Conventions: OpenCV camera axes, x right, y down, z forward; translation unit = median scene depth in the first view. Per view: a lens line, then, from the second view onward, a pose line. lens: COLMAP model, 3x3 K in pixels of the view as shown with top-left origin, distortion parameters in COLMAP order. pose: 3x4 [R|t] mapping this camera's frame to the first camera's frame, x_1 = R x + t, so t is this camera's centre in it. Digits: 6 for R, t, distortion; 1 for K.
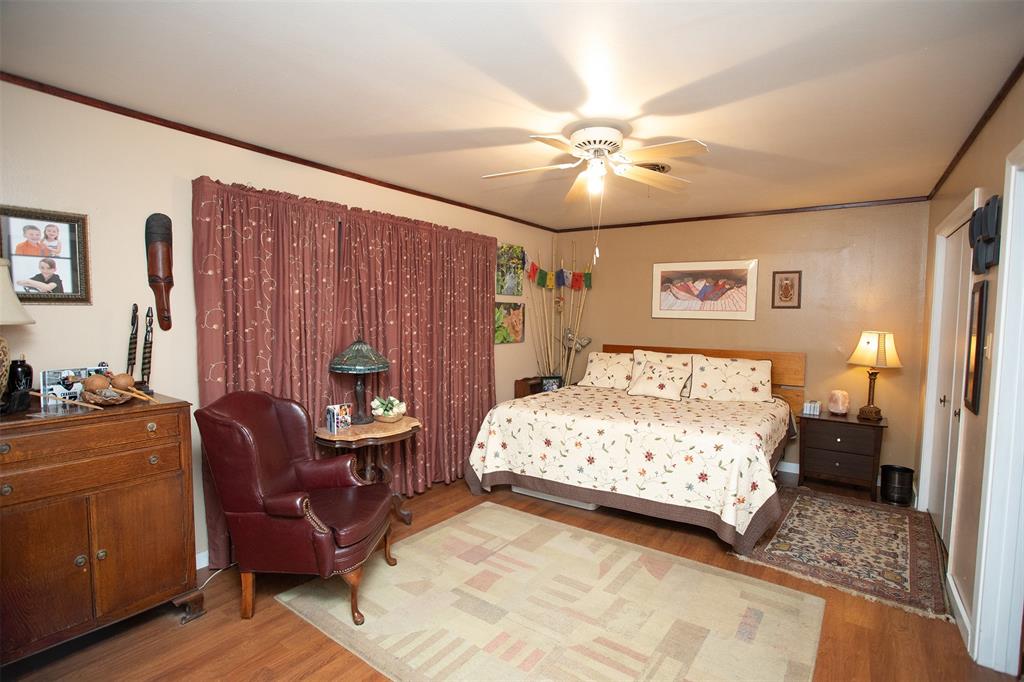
lens RADIAL K [[502.2, 0, 514.2], [0, 502.2, 342.5], [0, 0, 1]] dist [-0.062865, 0.030385]
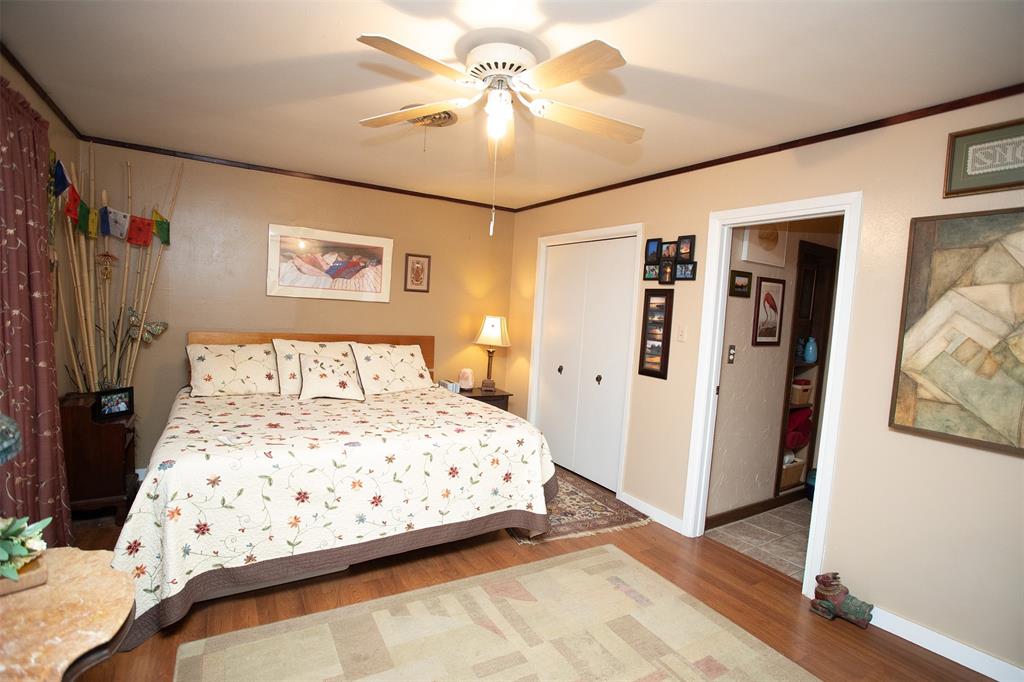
lens RADIAL K [[502.2, 0, 514.2], [0, 502.2, 342.5], [0, 0, 1]] dist [-0.062865, 0.030385]
pose [[0.399279, -0.052974, 0.915298, -0.369322], [-0.001401, 0.998293, 0.058389, -0.030483], [-0.916829, -0.024595, 0.398523, 0.484702]]
